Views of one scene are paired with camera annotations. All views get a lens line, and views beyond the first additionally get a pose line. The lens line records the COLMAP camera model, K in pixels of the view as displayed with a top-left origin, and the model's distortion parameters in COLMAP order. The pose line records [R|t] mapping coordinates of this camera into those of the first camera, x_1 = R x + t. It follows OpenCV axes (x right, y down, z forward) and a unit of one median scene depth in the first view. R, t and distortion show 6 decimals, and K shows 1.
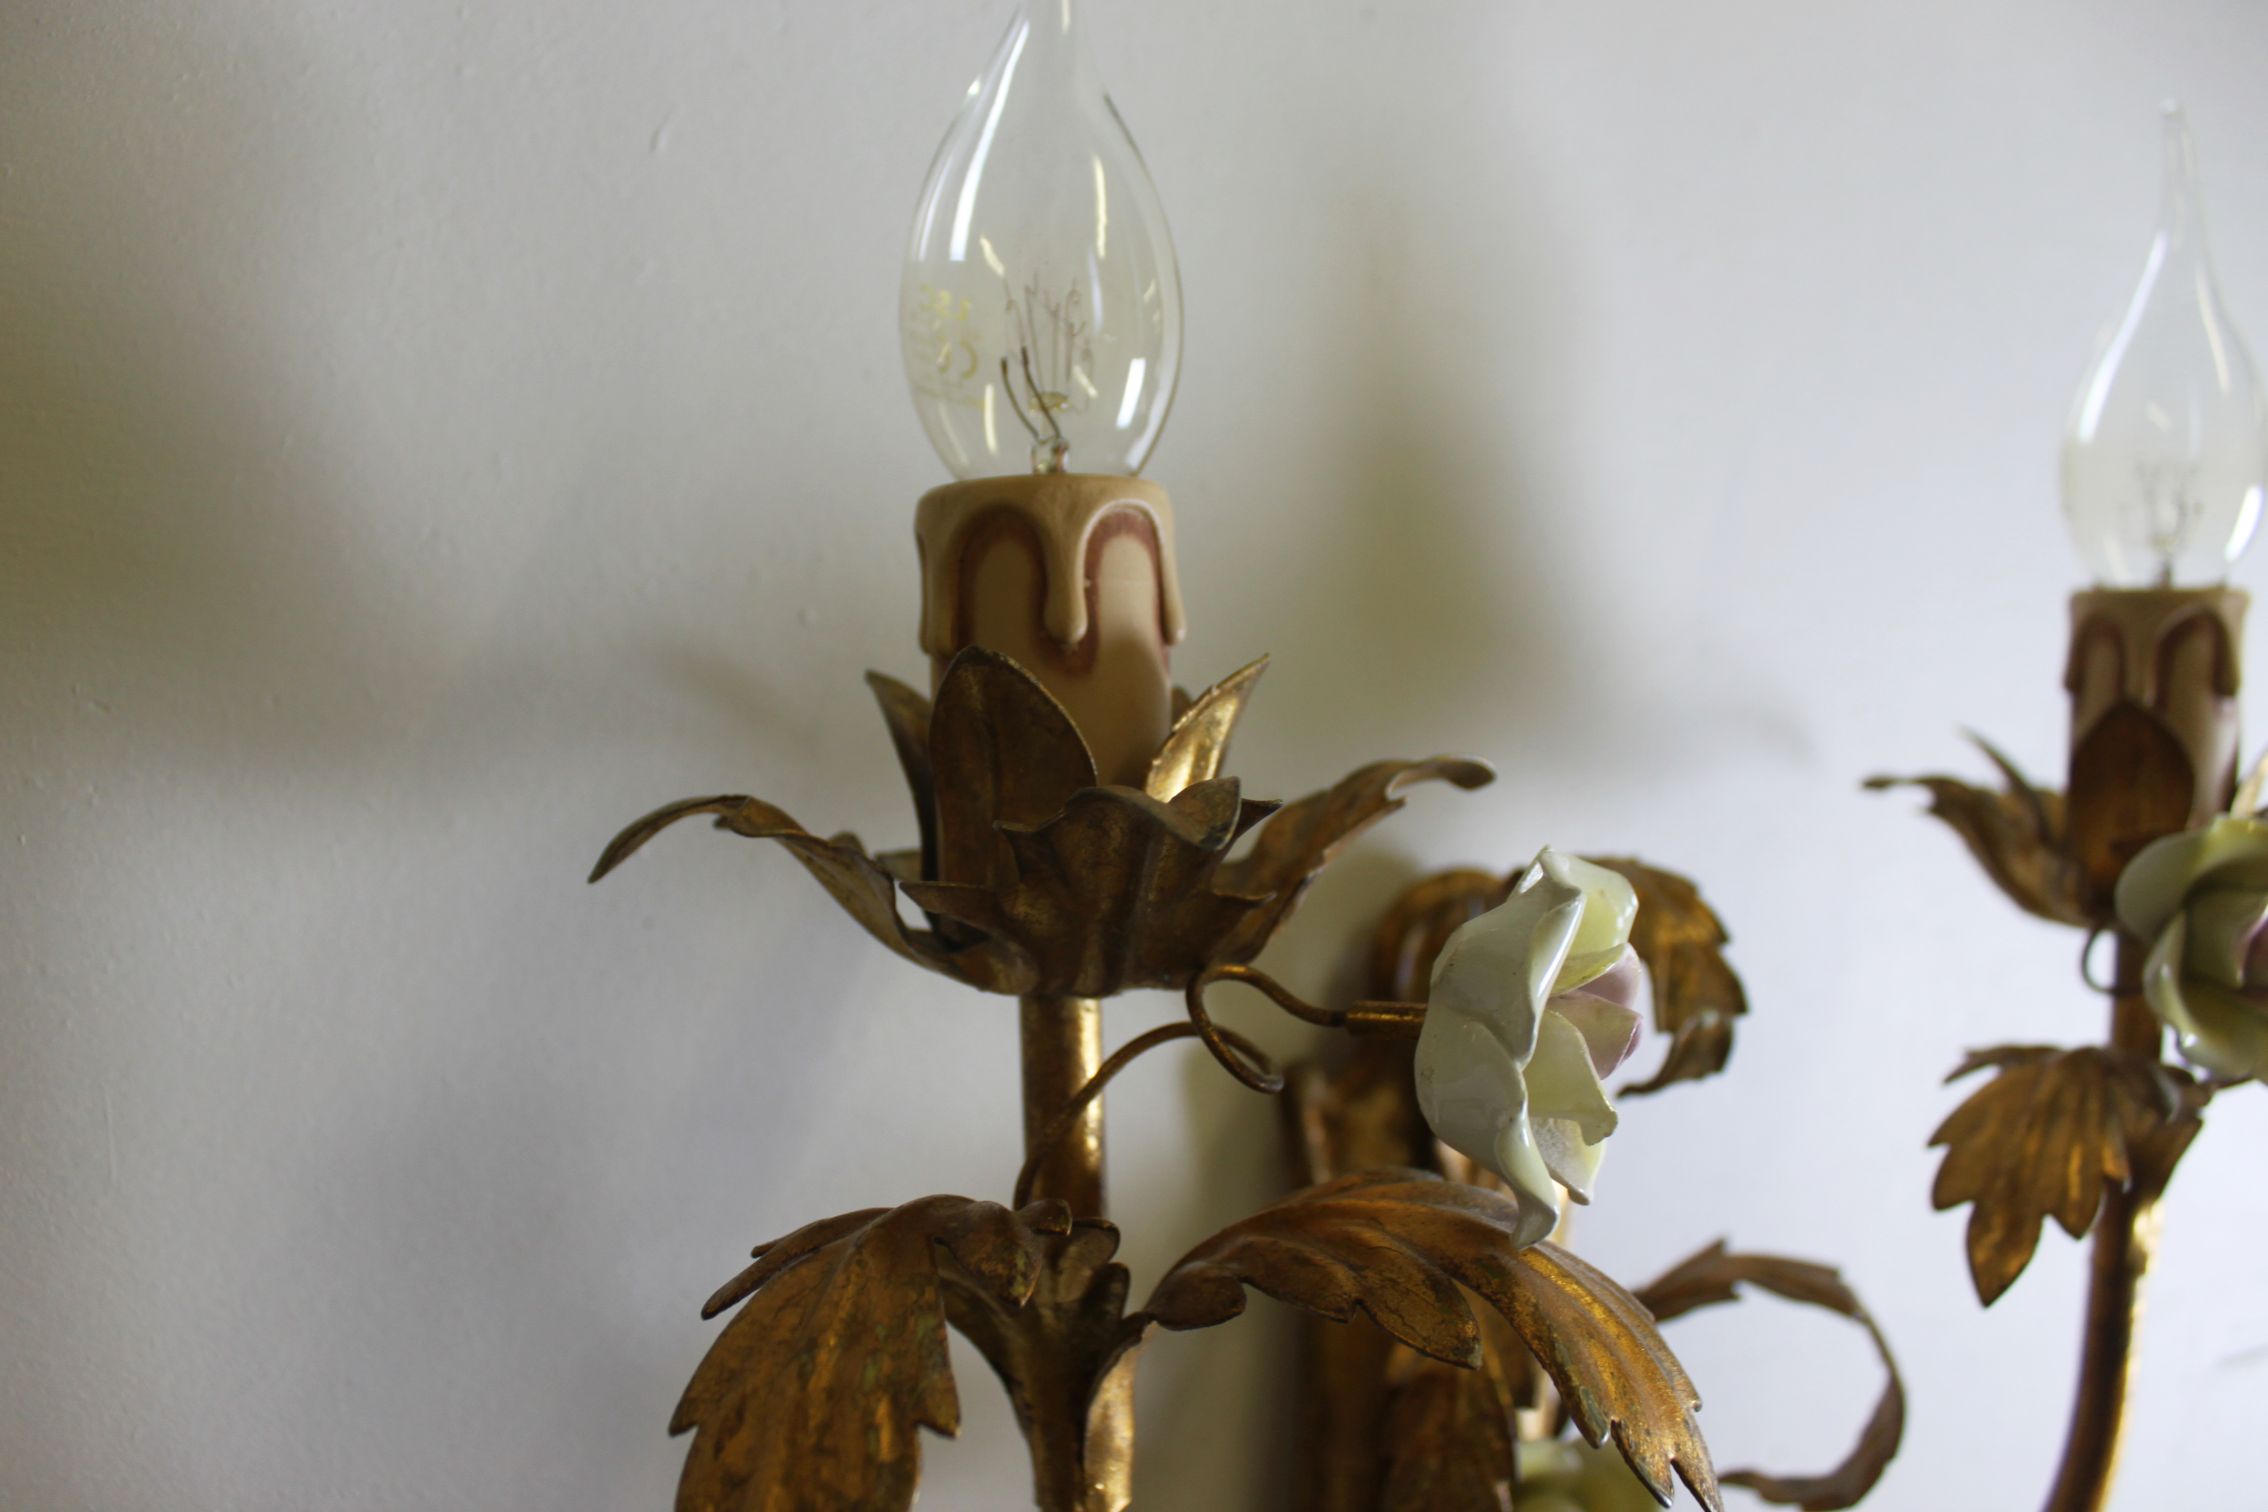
lens RADIAL K [[1923.8, 0, 1068.8], [0, 1923.8, 750.8], [0, 0, 1]] dist [-0.195766, 0.163250]
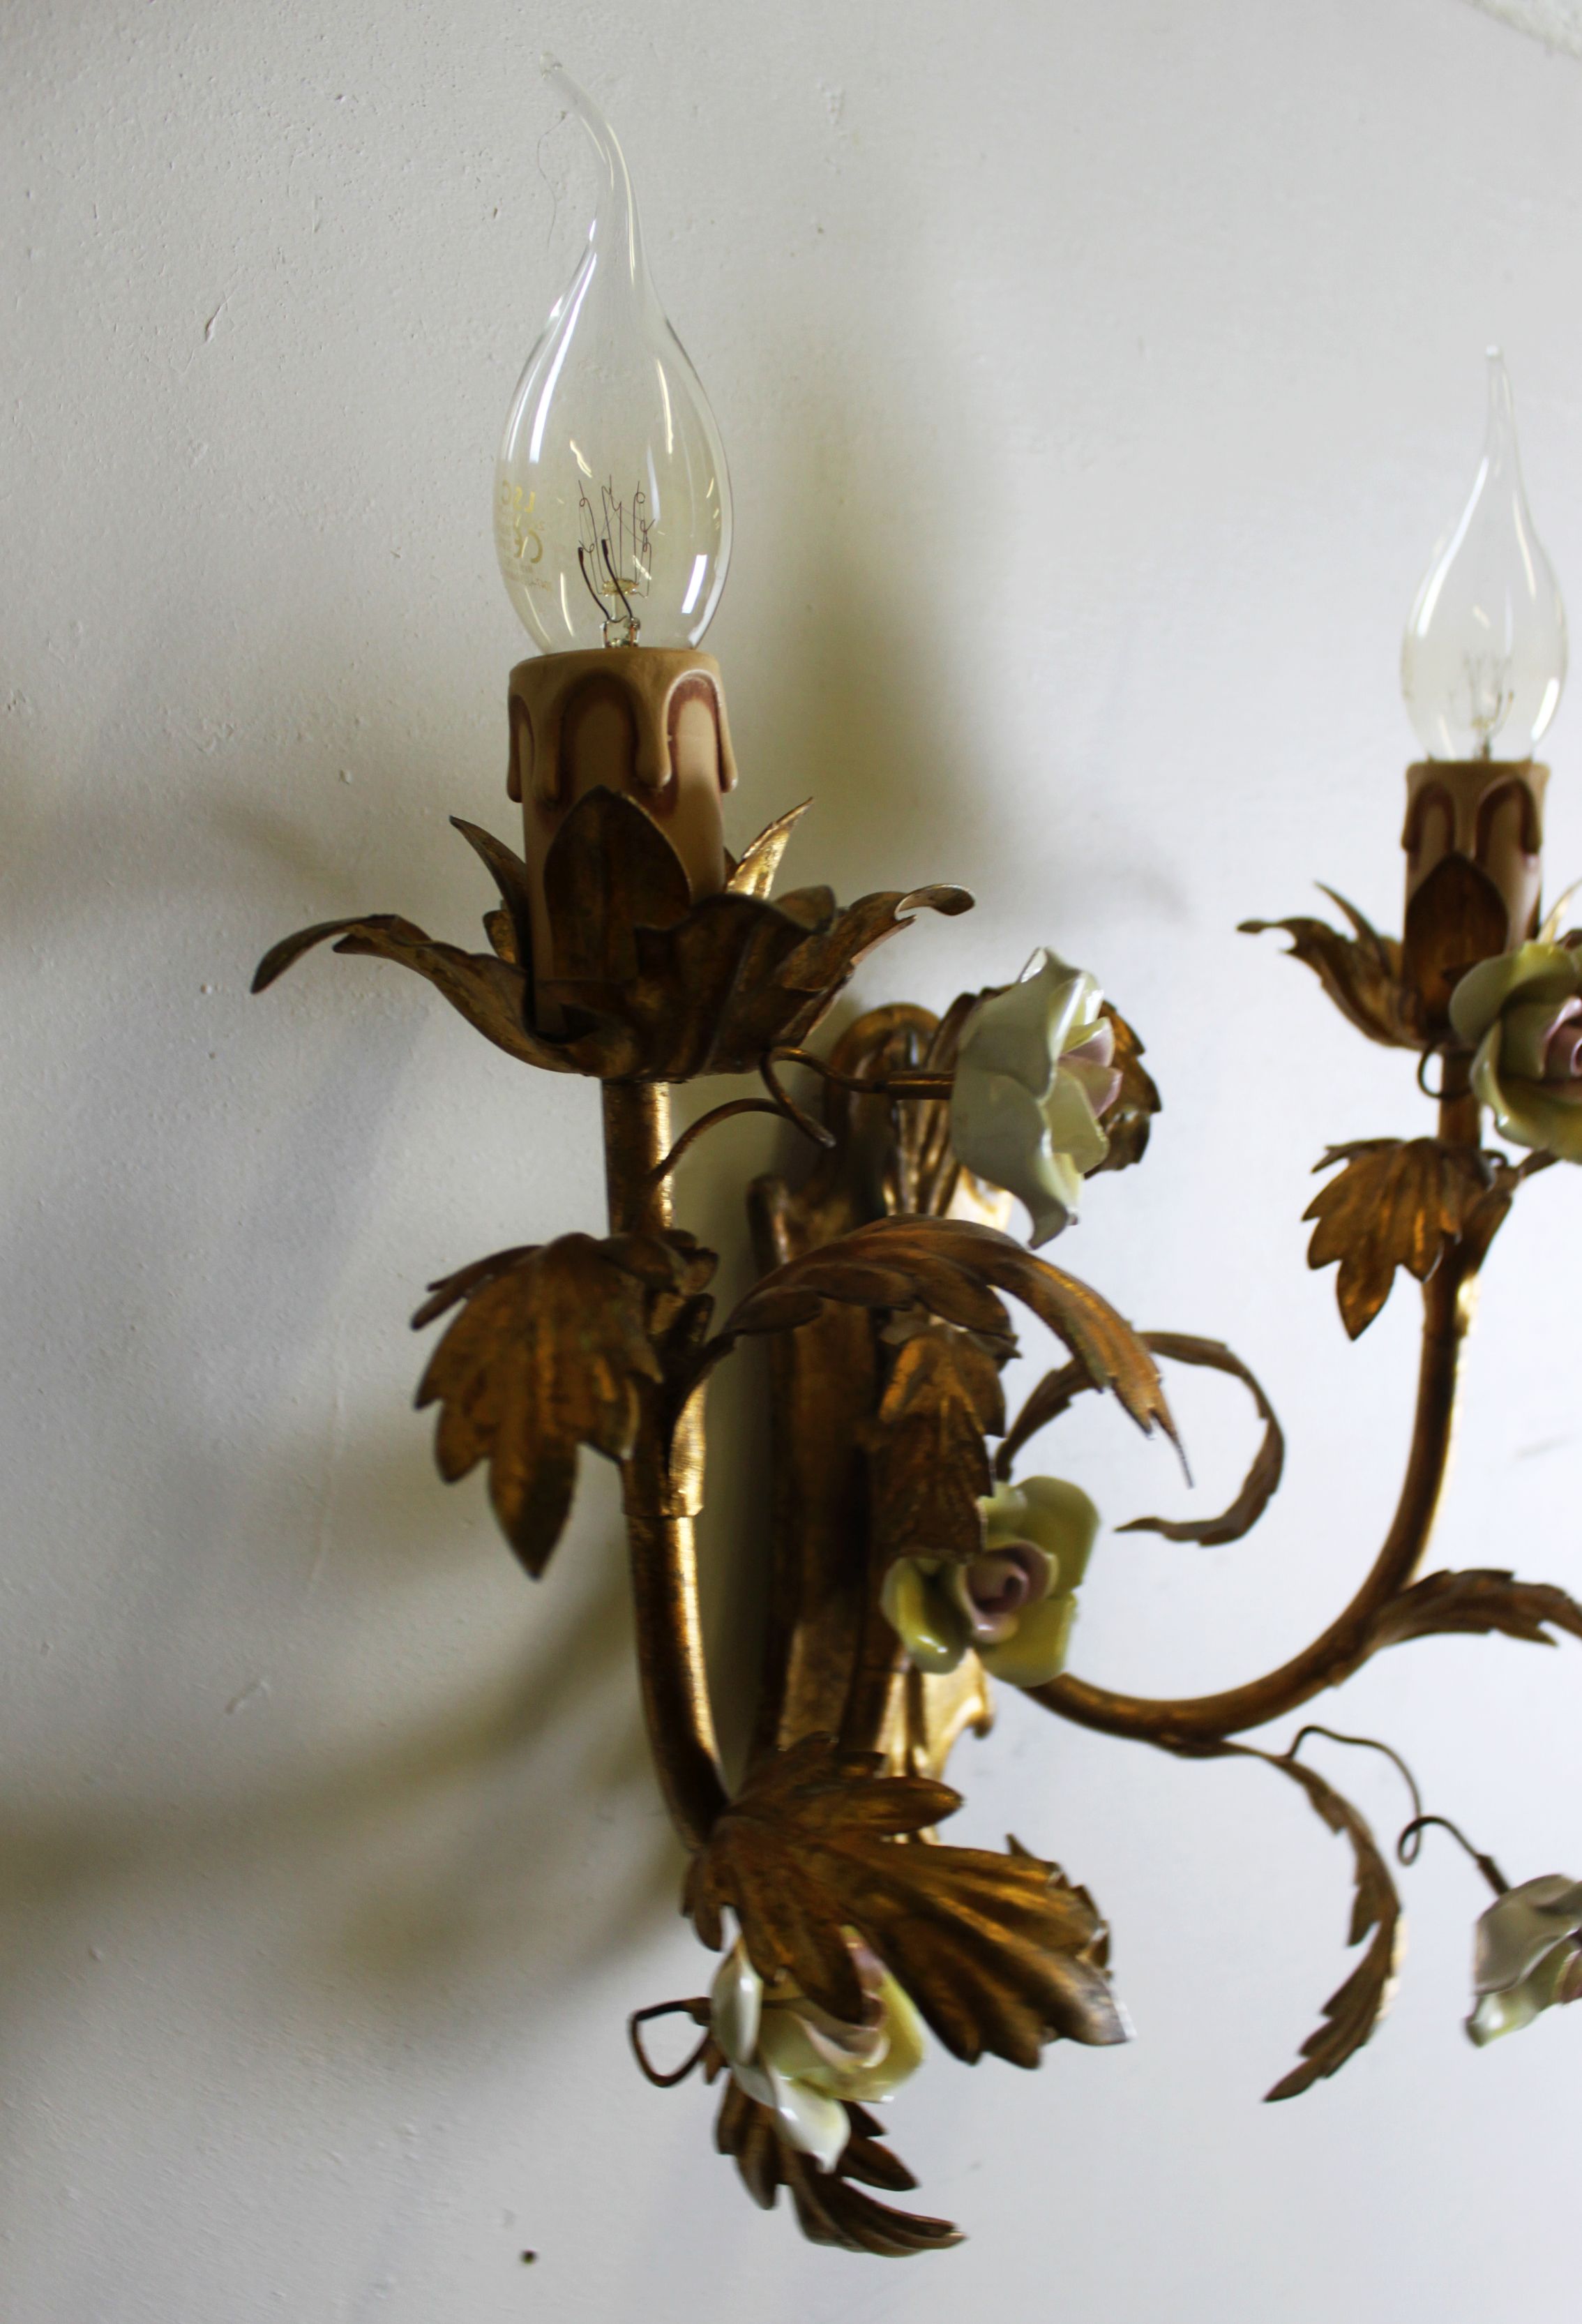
lens RADIAL K [[2146.0, 0, 791.0], [0, 2146.0, 1162.0], [0, 0, 1]] dist [-0.156481, 0.135441]
pose [[0.972476, -0.032947, 0.230662, -0.197945], [0.012366, 0.995855, 0.090107, 0.050048], [-0.232675, -0.084774, 0.968853, -0.294465]]
